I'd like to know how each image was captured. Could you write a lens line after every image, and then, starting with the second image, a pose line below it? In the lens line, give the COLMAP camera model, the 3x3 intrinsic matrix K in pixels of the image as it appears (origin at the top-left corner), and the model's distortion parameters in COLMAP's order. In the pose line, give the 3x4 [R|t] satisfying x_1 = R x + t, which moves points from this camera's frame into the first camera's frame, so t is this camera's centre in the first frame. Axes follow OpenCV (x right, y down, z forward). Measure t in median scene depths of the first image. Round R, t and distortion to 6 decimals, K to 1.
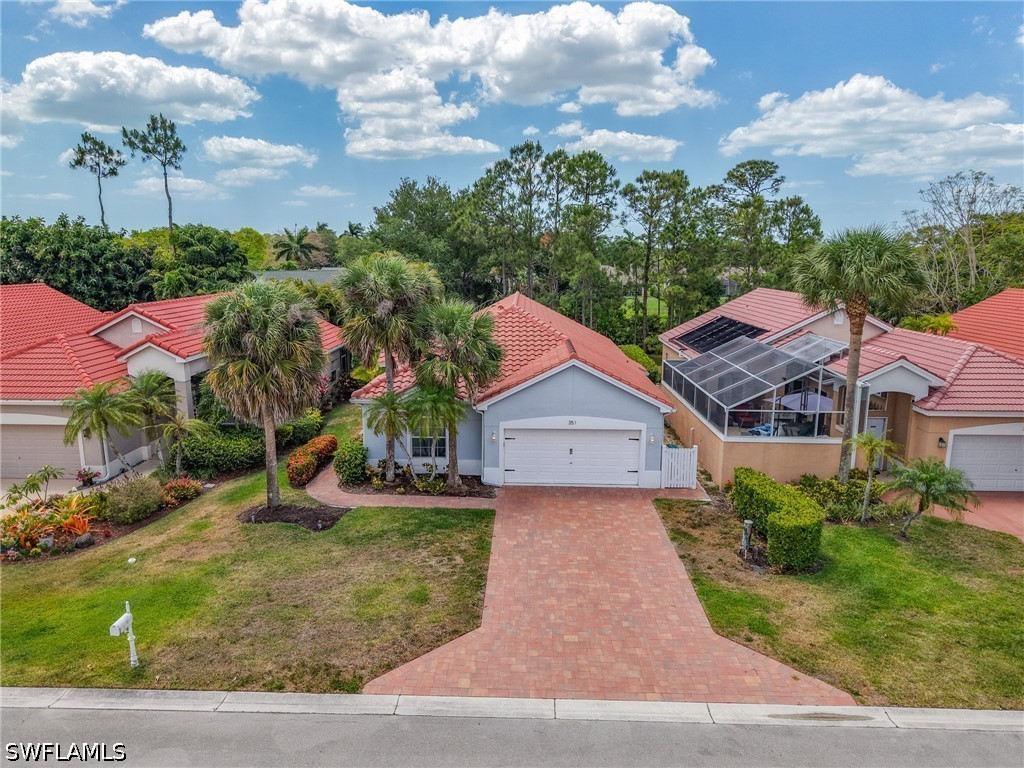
lens RADIAL K [[707.1, 0, 514.8], [0, 707.1, 380.7], [0, 0, 1]] dist [-0.002622, -0.001779]
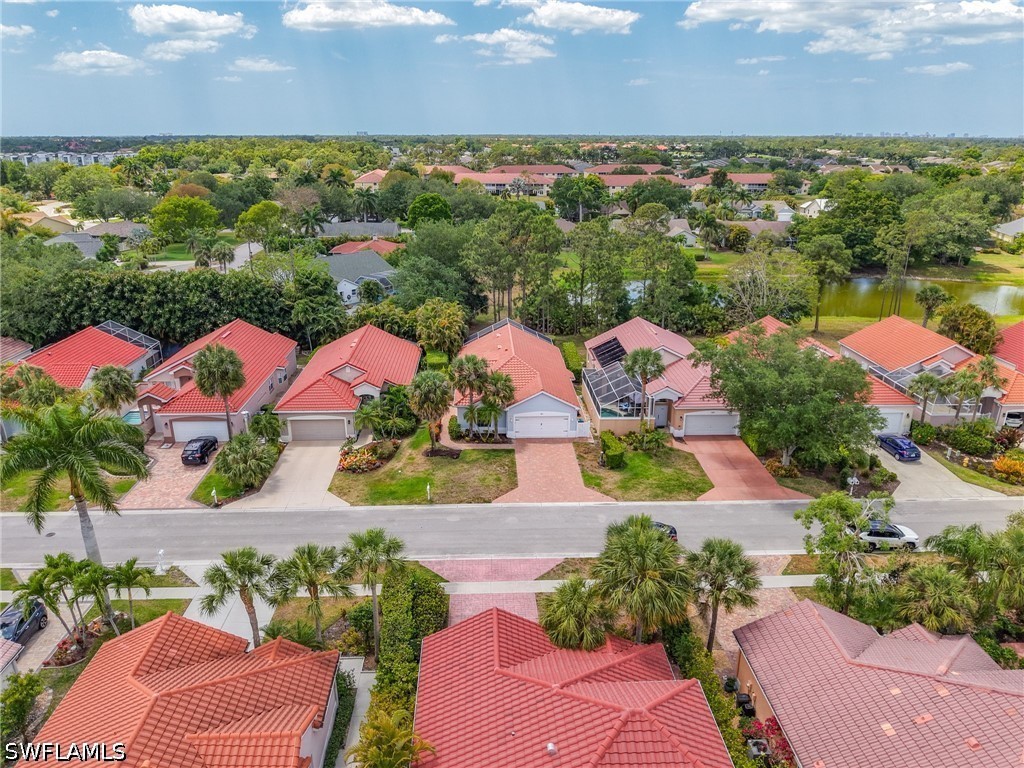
lens RADIAL K [[707.1, 0, 514.8], [0, 707.1, 380.7], [0, 0, 1]] dist [-0.002622, -0.001779]
pose [[0.997873, -0.023379, 0.060847, -0.203460], [0.014199, 0.989013, 0.147144, -0.526089], [-0.063619, -0.145967, 0.987242, -1.818896]]
